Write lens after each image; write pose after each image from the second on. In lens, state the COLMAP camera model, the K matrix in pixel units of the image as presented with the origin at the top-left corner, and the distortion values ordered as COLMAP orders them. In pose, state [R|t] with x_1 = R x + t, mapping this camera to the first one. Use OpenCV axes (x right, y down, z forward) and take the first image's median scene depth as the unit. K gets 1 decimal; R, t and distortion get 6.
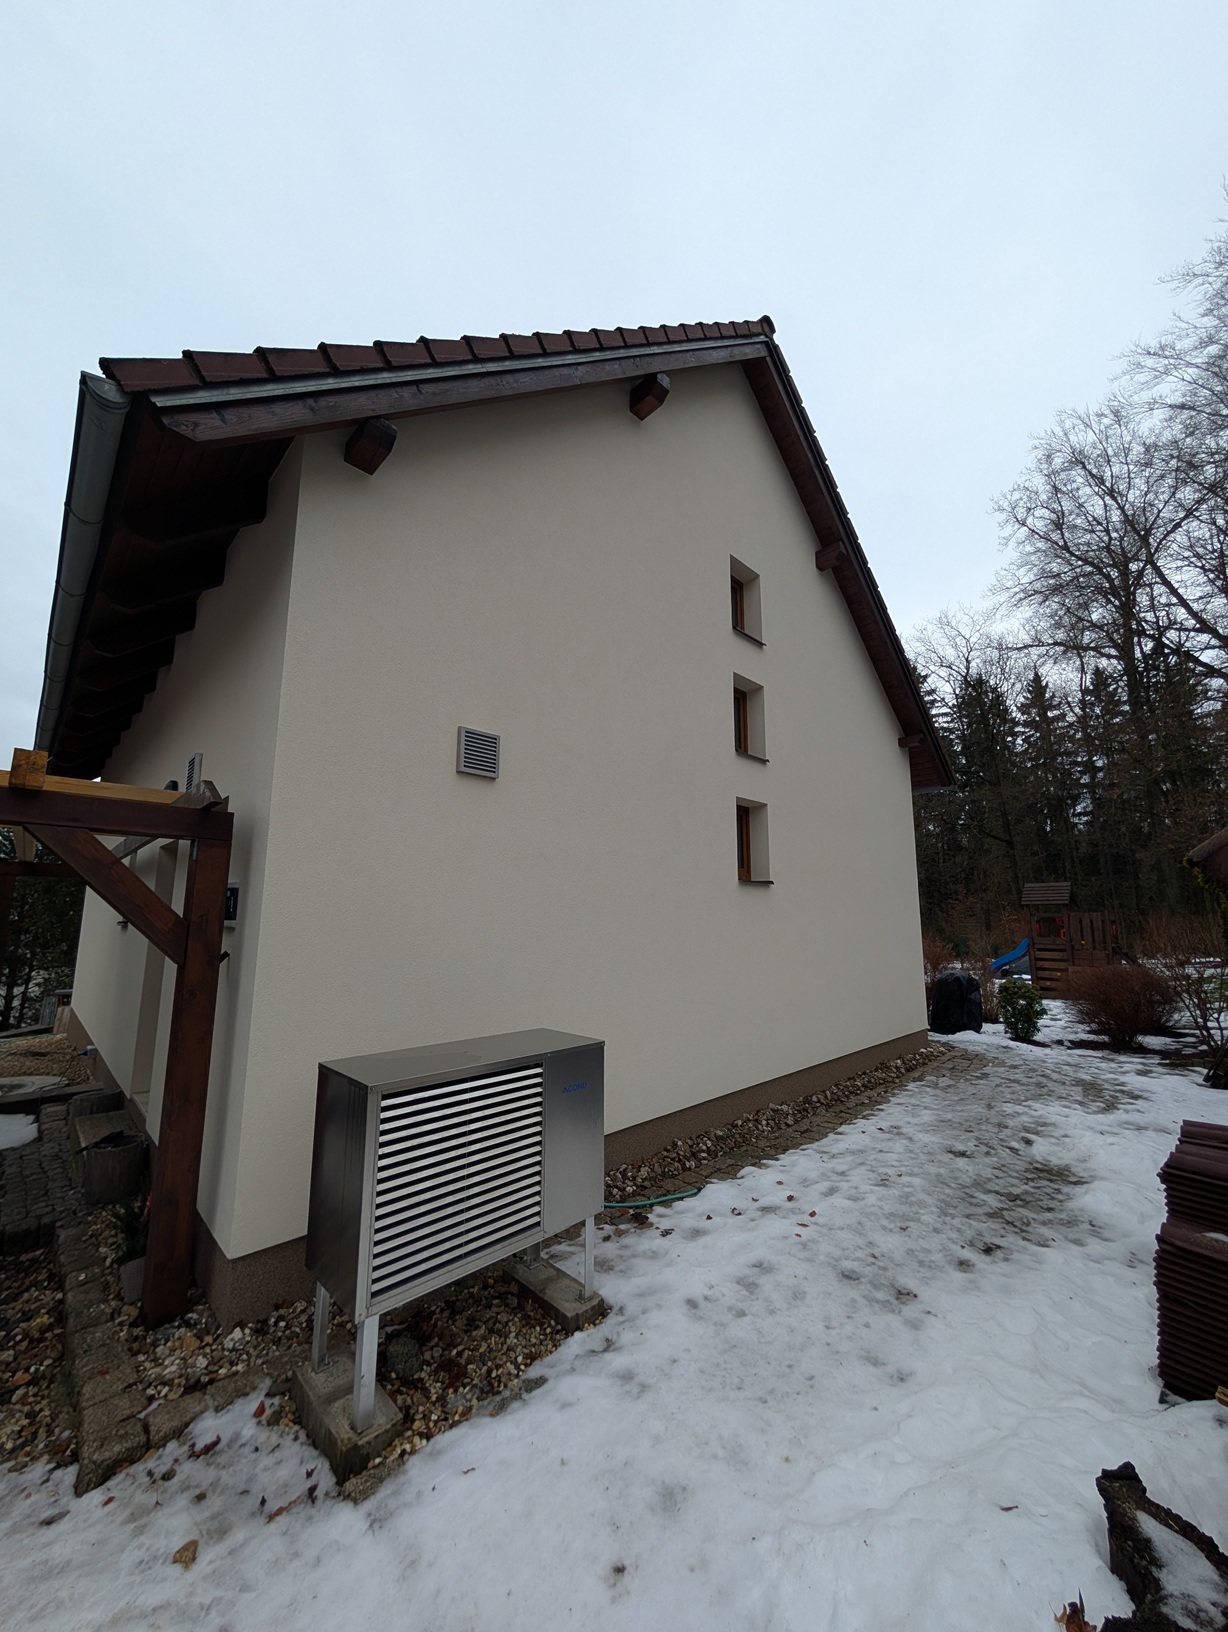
lens RADIAL K [[624.9, 0, 609.9], [0, 624.9, 821.5], [0, 0, 1]] dist [0.002918, 0.000012]
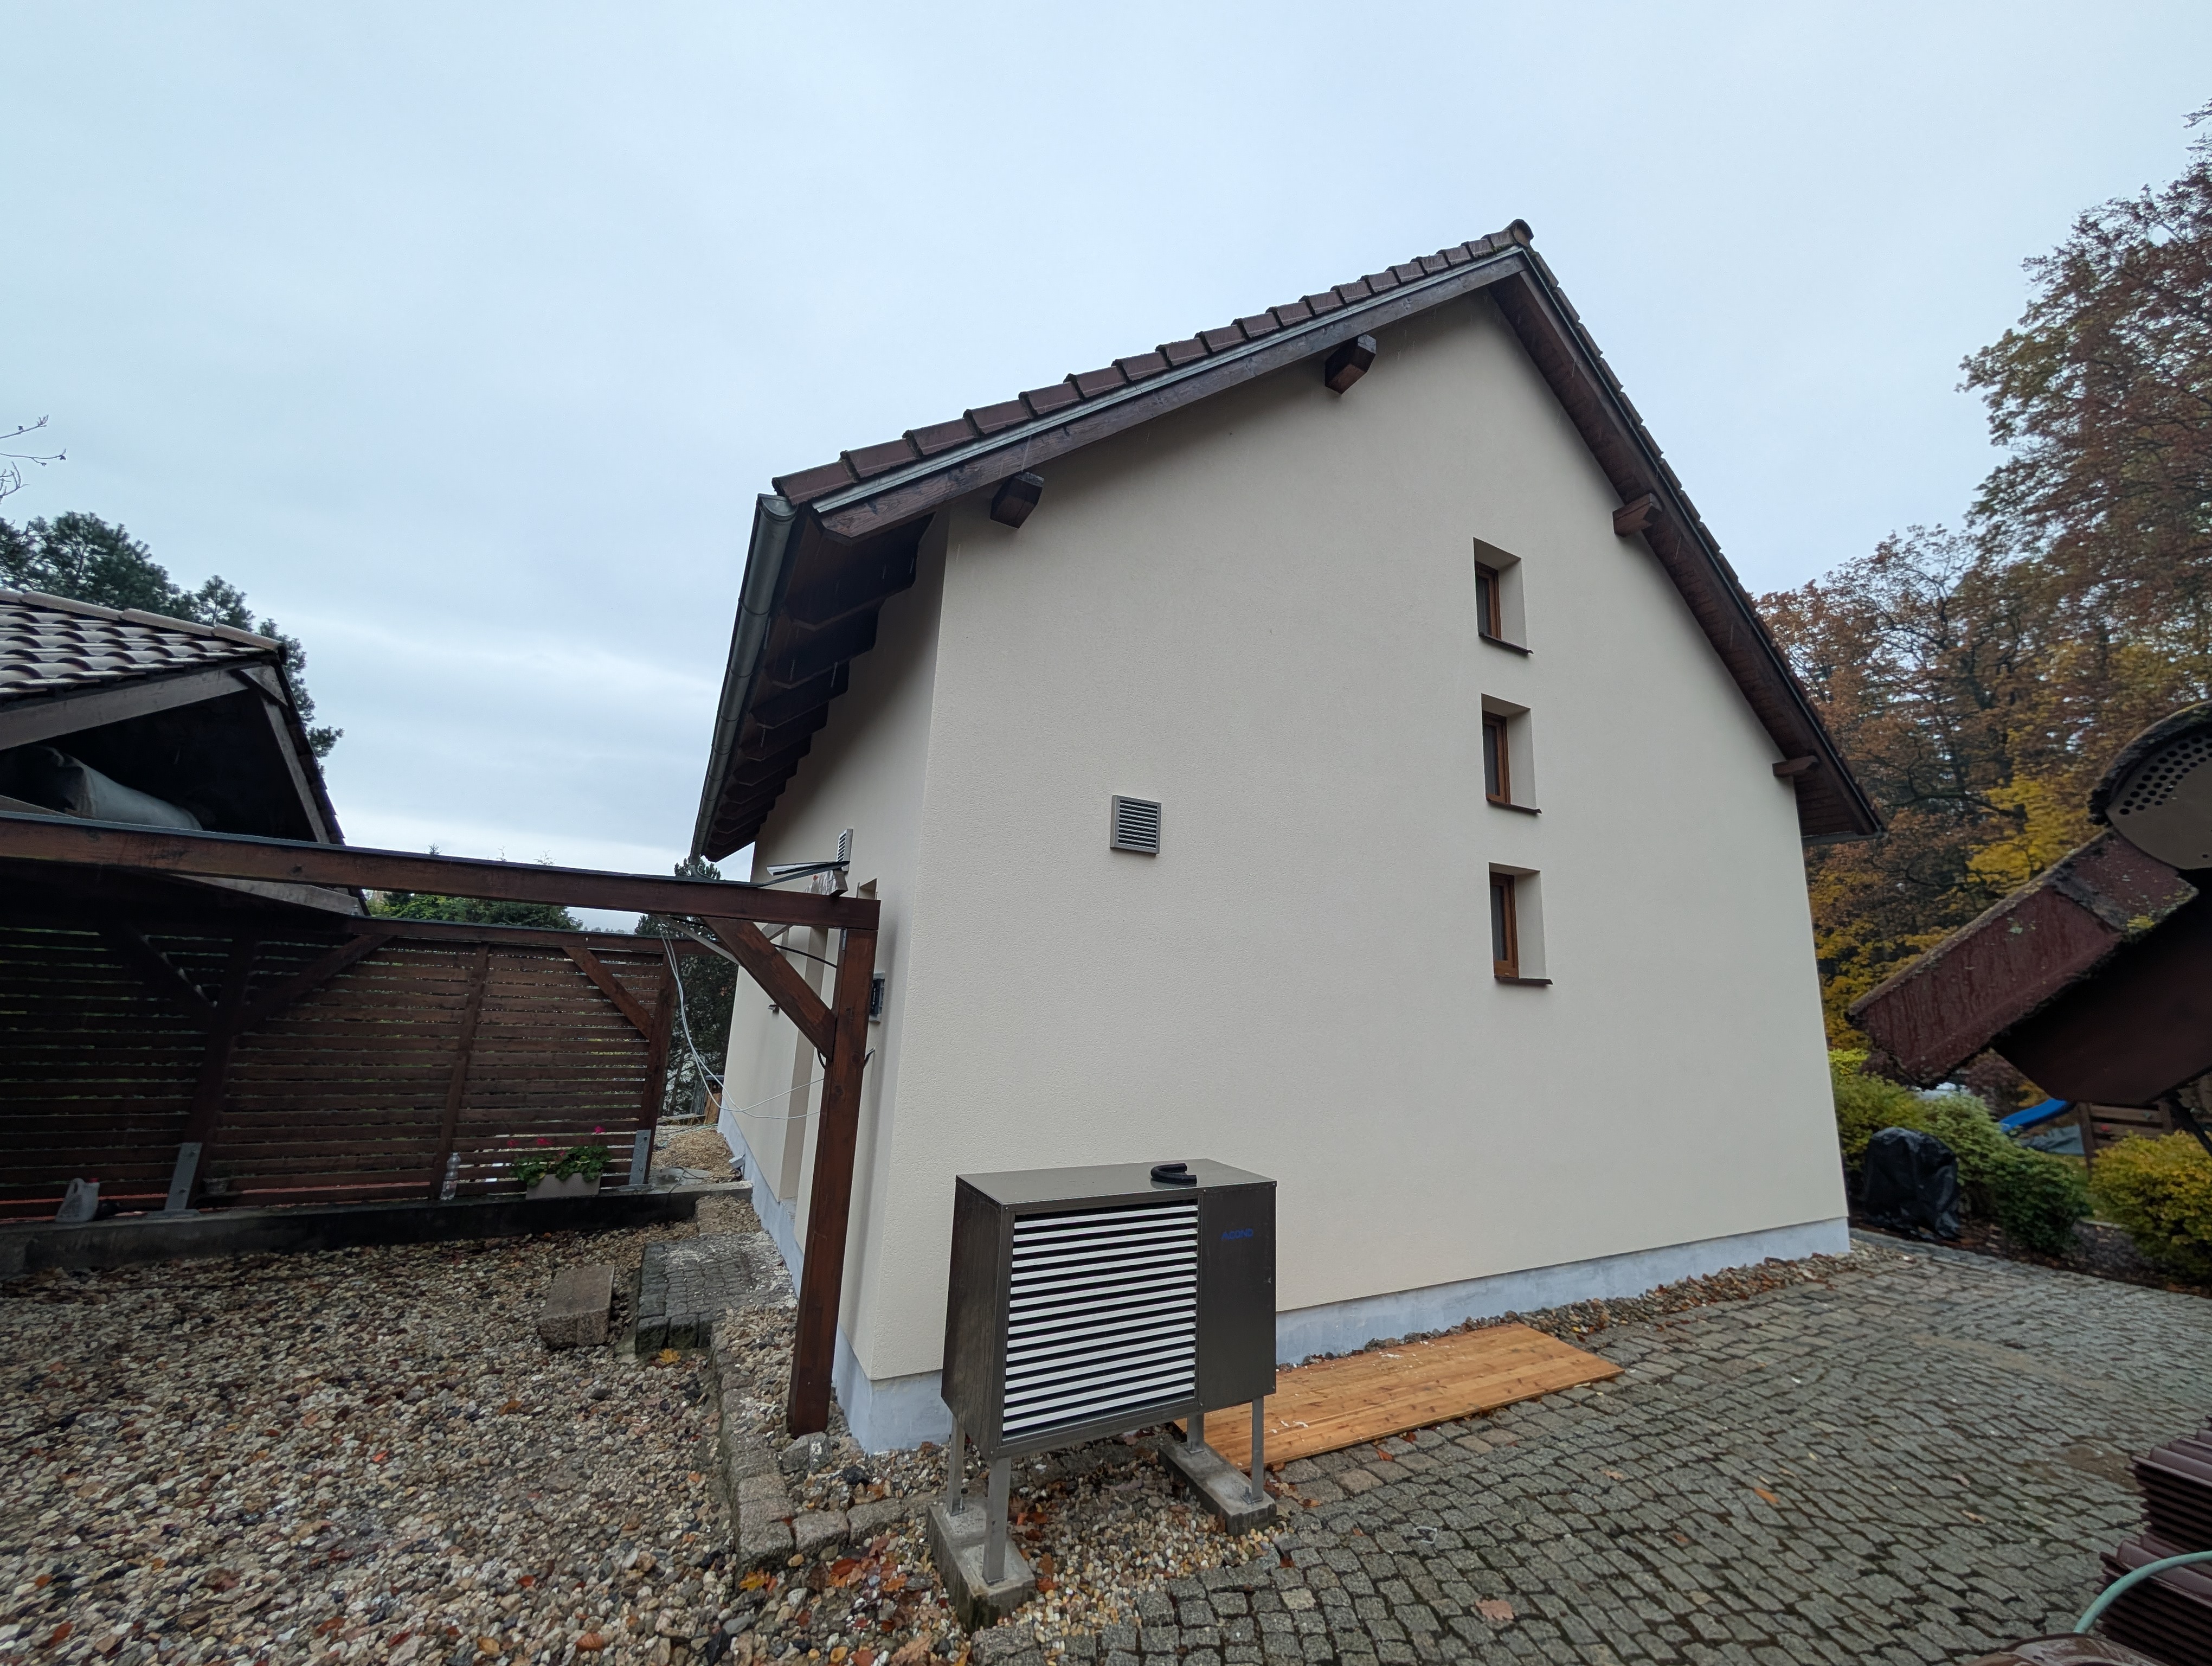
lens RADIAL K [[847.1, 0, 1119.3], [0, 847.1, 826.9], [0, 0, 1]] dist [0.002918, 0.000012]
pose [[0.963448, -0.021716, -0.267013, 0.077238], [0.005596, 0.998123, -0.060983, -0.036232], [0.267836, 0.057259, 0.961762, -0.119145]]
